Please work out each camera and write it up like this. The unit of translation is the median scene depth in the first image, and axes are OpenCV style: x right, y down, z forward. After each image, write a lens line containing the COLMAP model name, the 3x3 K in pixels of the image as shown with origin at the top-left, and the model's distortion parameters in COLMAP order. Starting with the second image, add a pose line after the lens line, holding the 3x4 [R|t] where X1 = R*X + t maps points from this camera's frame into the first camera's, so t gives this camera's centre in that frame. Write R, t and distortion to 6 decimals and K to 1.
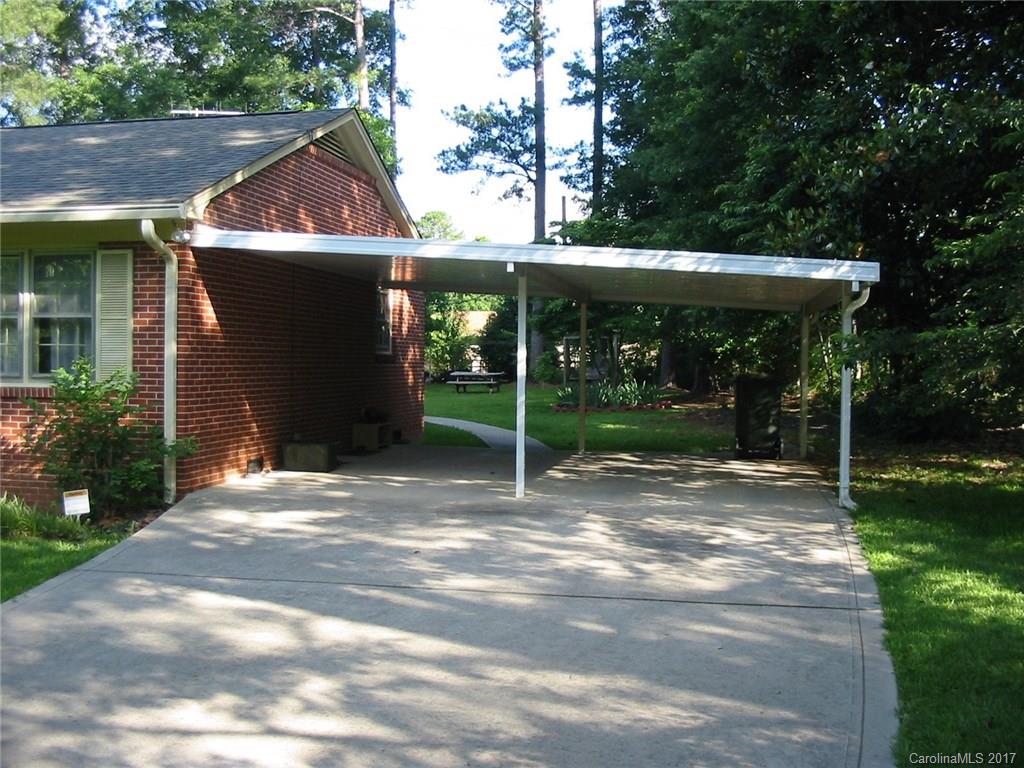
lens RADIAL K [[1071.6, 0, 512.0], [0, 1071.6, 384.0], [0, 0, 1]] dist [-0.186539, 0.240709]
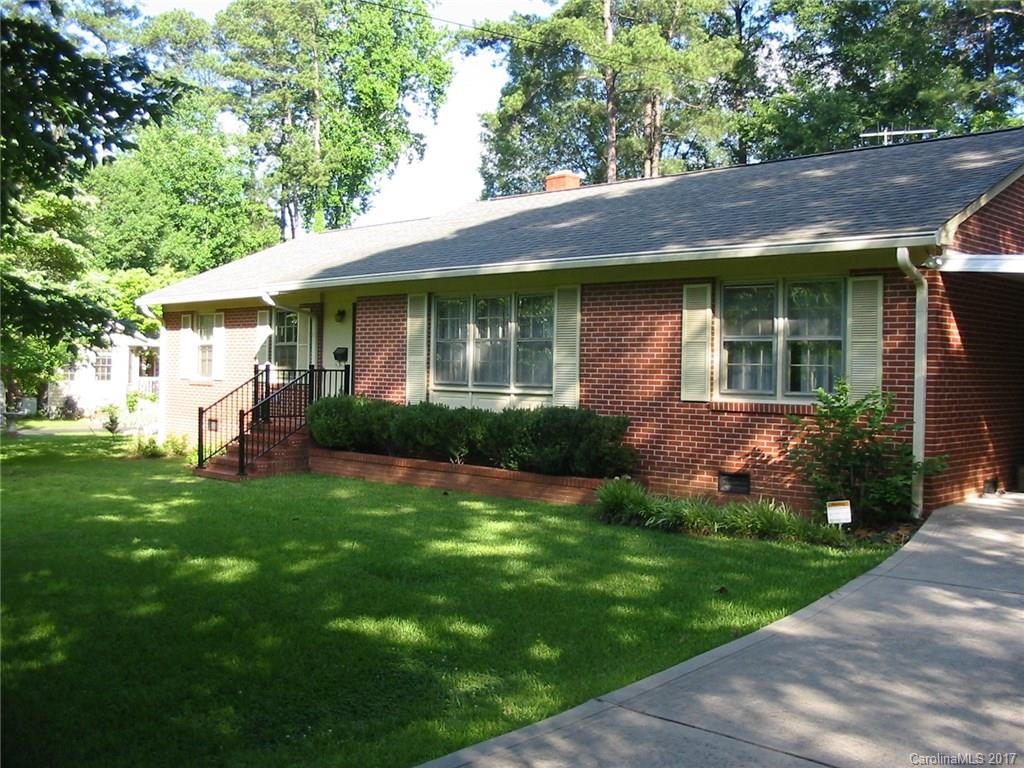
lens RADIAL K [[1071.6, 0, 512.0], [0, 1071.6, 384.0], [0, 0, 1]] dist [-0.186539, 0.240709]
pose [[0.832519, 0.009999, -0.553907, -0.084063], [-0.018078, 0.999795, -0.009123, -0.002710], [0.553702, 0.017608, 0.832529, -0.084573]]
